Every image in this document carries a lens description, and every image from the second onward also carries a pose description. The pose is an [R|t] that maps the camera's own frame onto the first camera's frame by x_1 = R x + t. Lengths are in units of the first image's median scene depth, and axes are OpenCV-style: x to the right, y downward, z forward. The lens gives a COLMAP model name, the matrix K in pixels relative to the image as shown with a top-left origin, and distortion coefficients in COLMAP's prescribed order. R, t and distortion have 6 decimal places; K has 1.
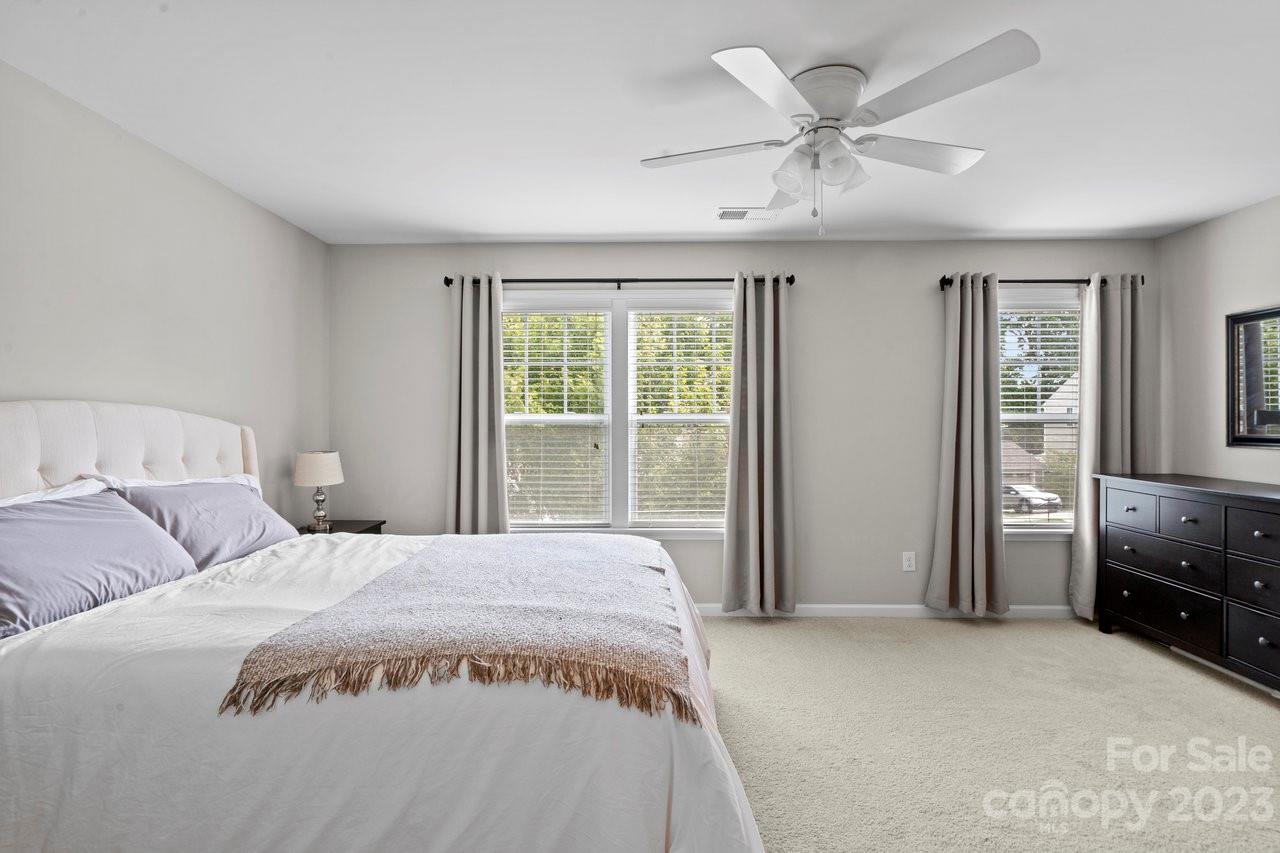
lens RADIAL K [[596.8, 0, 631.2], [0, 596.8, 421.2], [0, 0, 1]] dist [-0.001946, 0.000105]
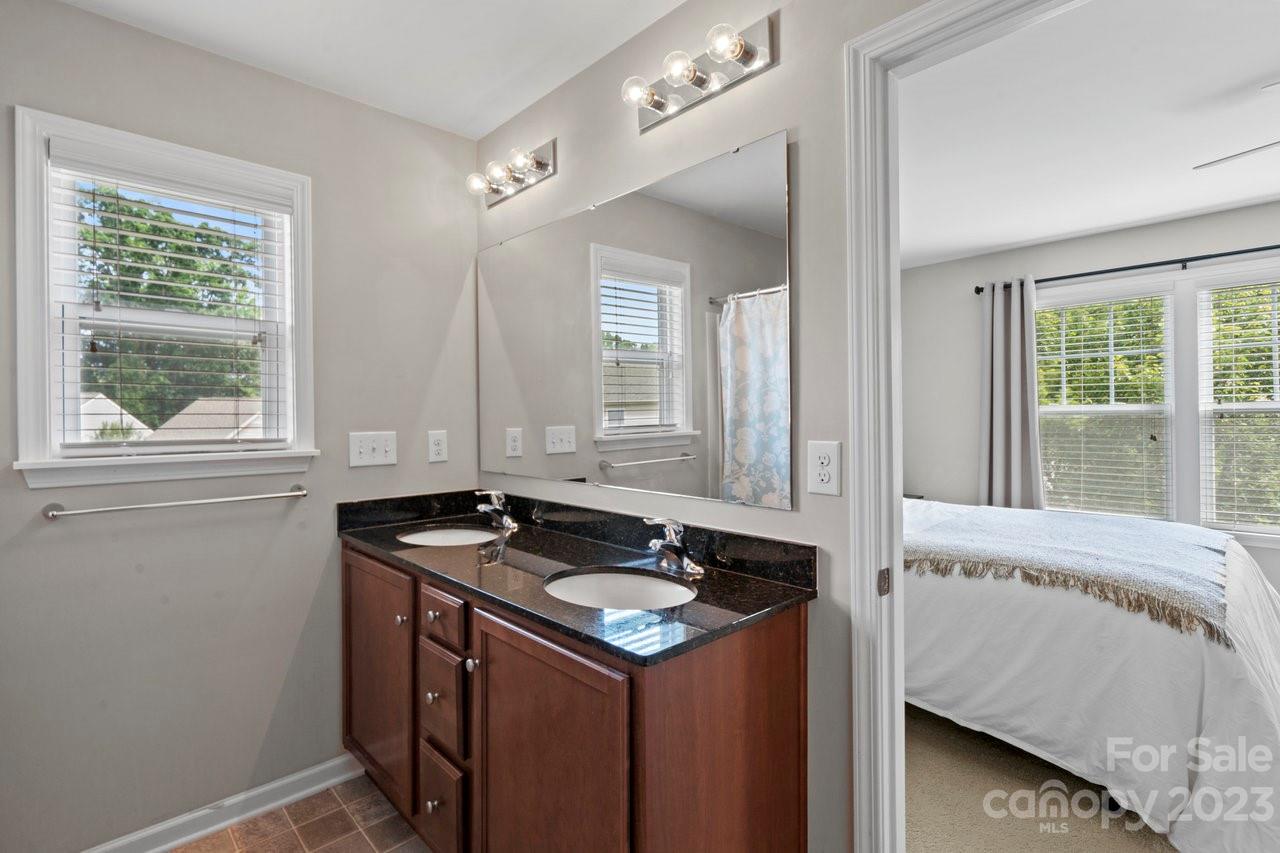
lens RADIAL K [[582.1, 0, 640.6], [0, 582.1, 420.3], [0, 0, 1]] dist [0.001678, 0.000067]
pose [[0.697121, -0.002165, -0.716951, 0.056616], [0.010902, 0.999912, 0.007582, -0.002703], [0.716871, -0.013102, 0.697083, -0.347667]]
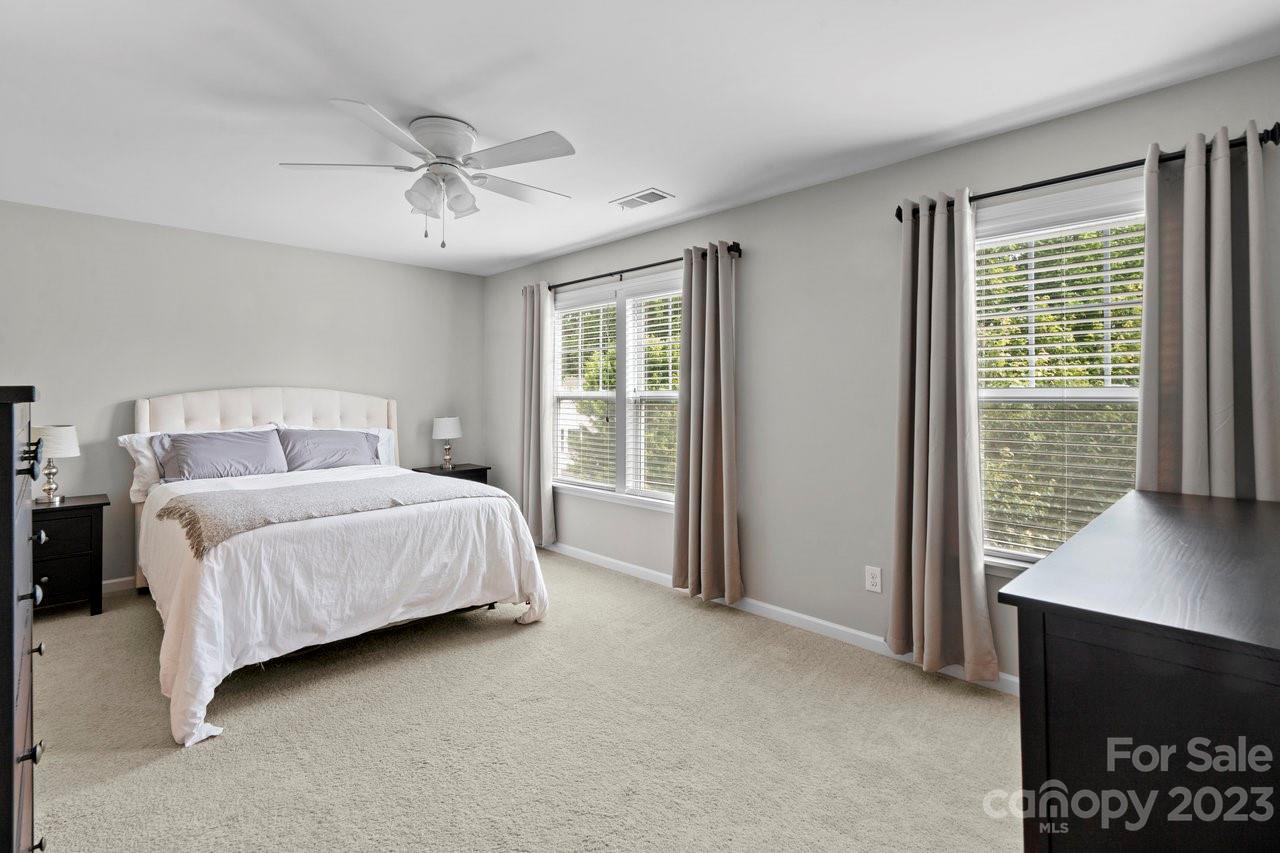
lens RADIAL K [[610.3, 0, 639.4], [0, 610.3, 394.1], [0, 0, 1]] dist [-0.003779, -0.001260]
pose [[0.694444, 0.000115, -0.719547, 1.180214], [-0.001052, 0.999999, -0.000856, -0.008029], [0.719546, 0.001351, 0.694443, 0.322418]]
